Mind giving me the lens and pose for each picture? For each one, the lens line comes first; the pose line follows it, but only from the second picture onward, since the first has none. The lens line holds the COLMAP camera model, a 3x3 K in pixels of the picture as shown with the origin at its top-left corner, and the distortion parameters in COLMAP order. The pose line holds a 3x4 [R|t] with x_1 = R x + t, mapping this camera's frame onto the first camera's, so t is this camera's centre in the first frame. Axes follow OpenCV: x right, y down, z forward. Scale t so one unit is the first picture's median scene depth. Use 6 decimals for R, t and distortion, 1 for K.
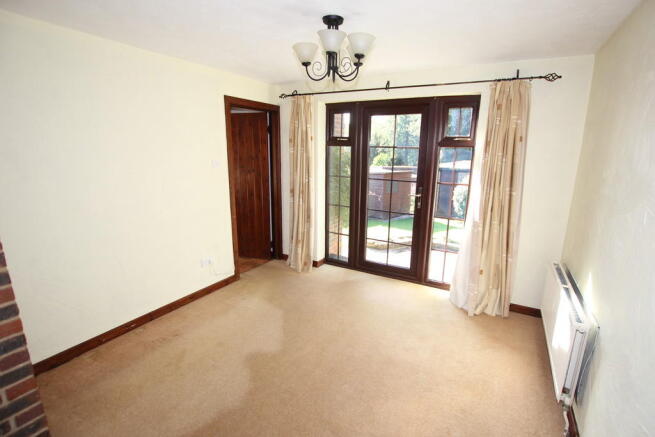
lens RADIAL K [[328.0, 0, 327.5], [0, 328.0, 218.5], [0, 0, 1]] dist [-0.003732, -0.000228]
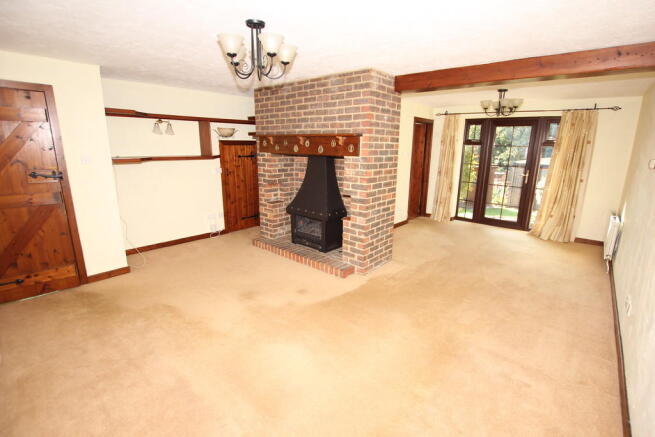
lens RADIAL K [[328.0, 0, 327.5], [0, 328.0, 218.5], [0, 0, 1]] dist [-0.003732, -0.000228]
pose [[0.982050, 0.042253, -0.183827, -0.363895], [-0.040267, 0.999083, 0.014521, 0.150825], [0.184272, -0.006859, 0.982851, -0.744466]]
